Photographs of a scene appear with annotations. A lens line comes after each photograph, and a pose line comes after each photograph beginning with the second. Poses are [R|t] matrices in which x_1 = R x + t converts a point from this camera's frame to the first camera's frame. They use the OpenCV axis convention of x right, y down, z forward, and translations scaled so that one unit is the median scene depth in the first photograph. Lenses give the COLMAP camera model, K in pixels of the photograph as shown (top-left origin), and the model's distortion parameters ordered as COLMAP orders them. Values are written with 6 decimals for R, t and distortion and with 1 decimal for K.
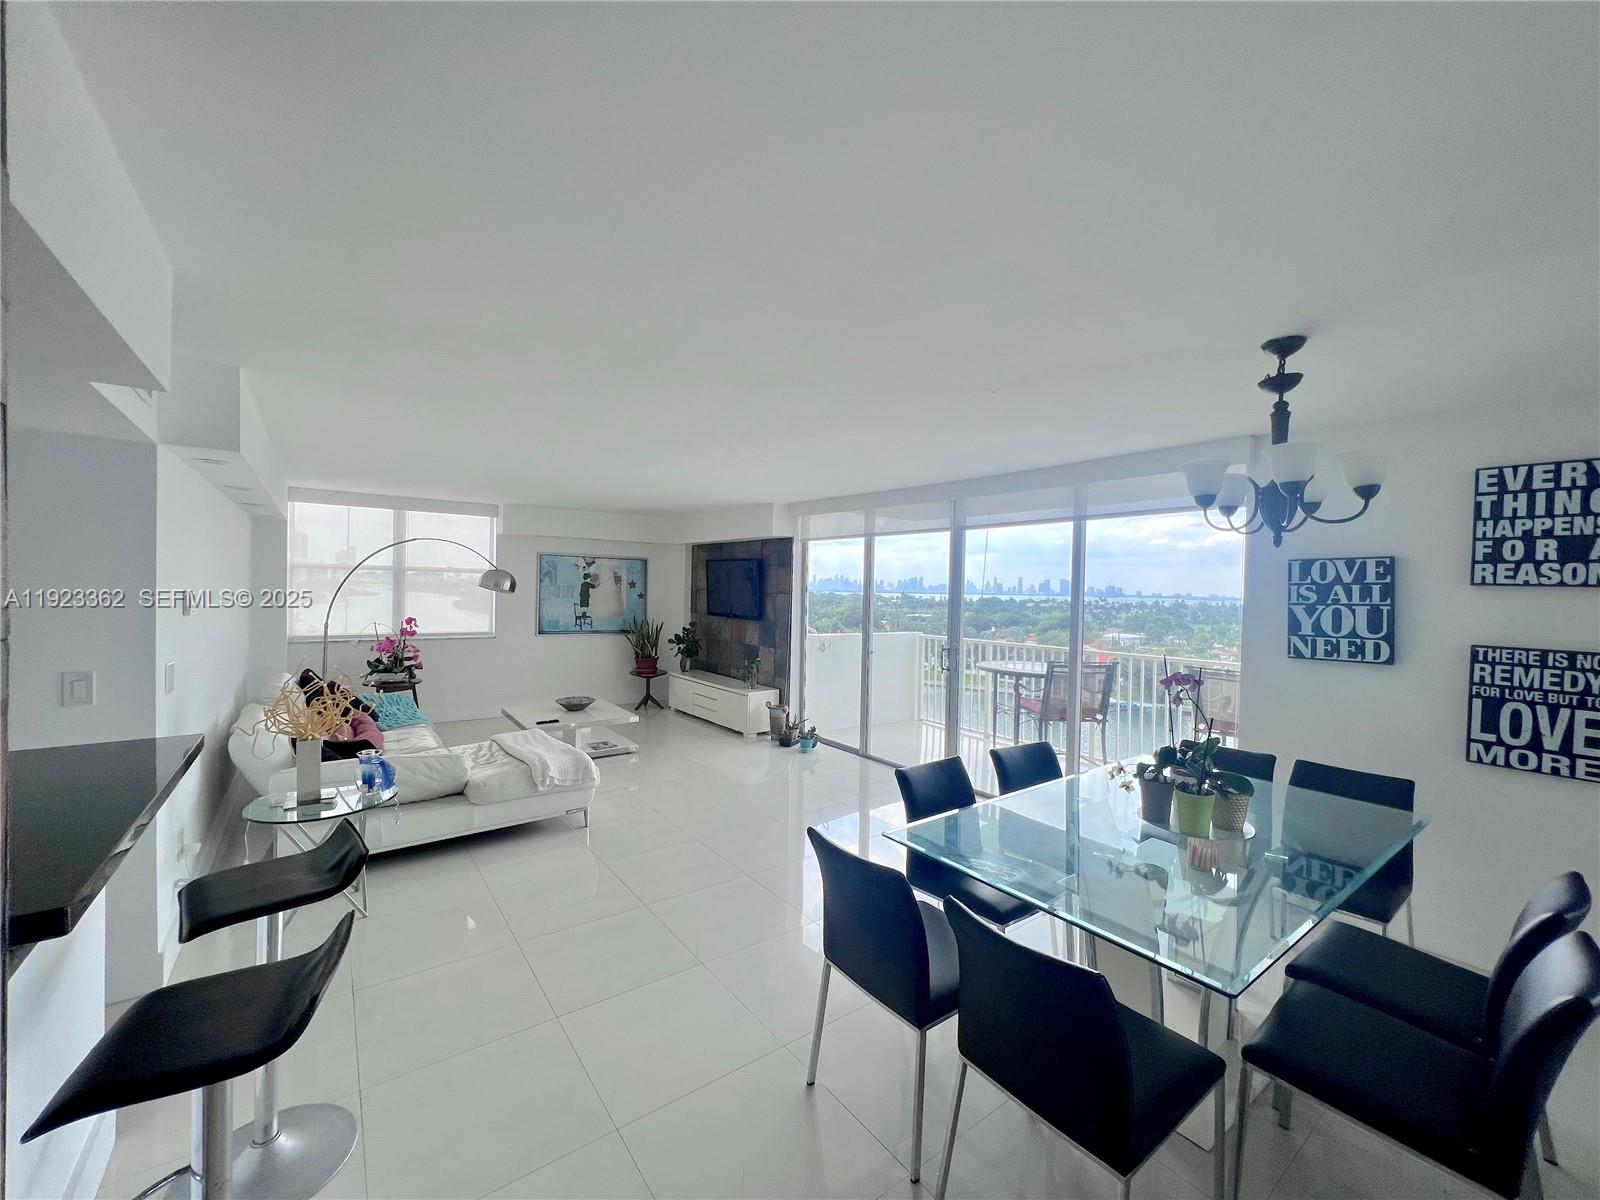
lens RADIAL K [[639.9, 0, 805.0], [0, 639.9, 600.4], [0, 0, 1]] dist [-0.003653, -0.000070]
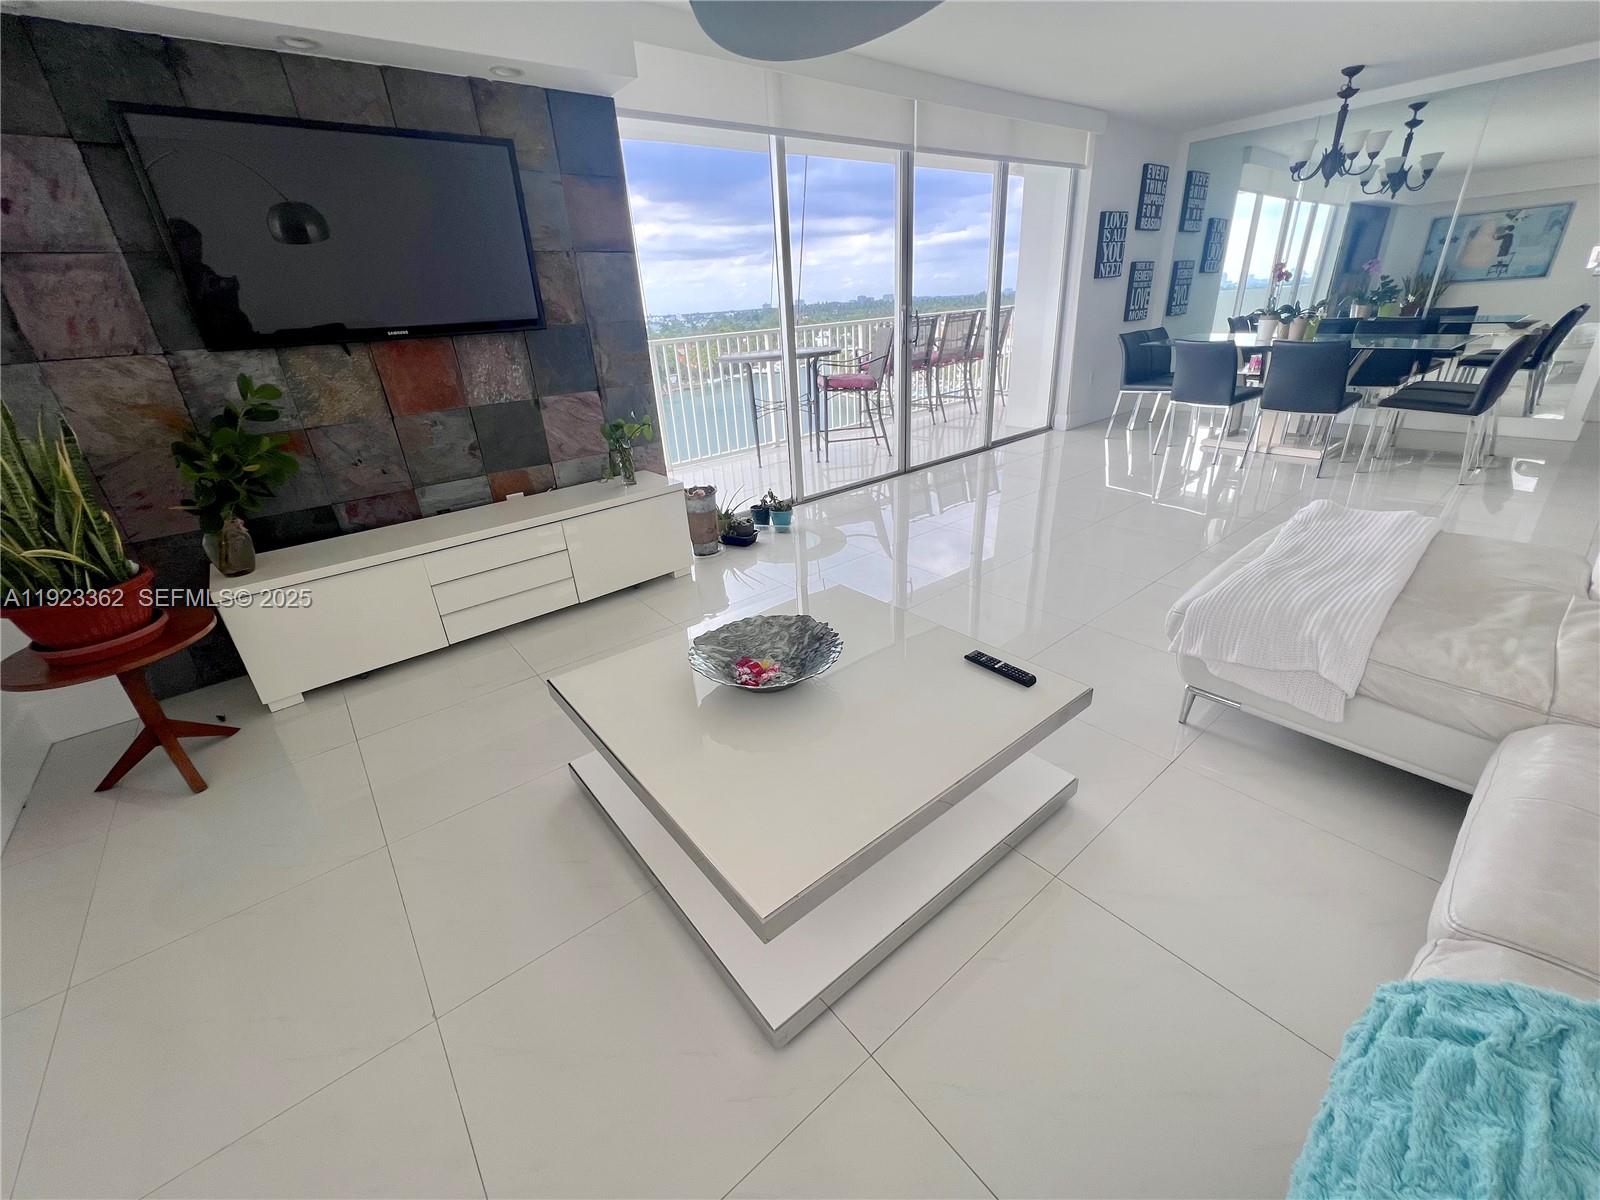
lens RADIAL K [[639.9, 0, 797.7], [0, 639.9, 593.8], [0, 0, 1]] dist [-0.003653, -0.000070]
pose [[-0.027518, -0.436418, 0.899323, -0.522488], [0.077326, 0.896039, 0.437190, 0.017778], [-0.996626, 0.081572, 0.009089, 0.877558]]
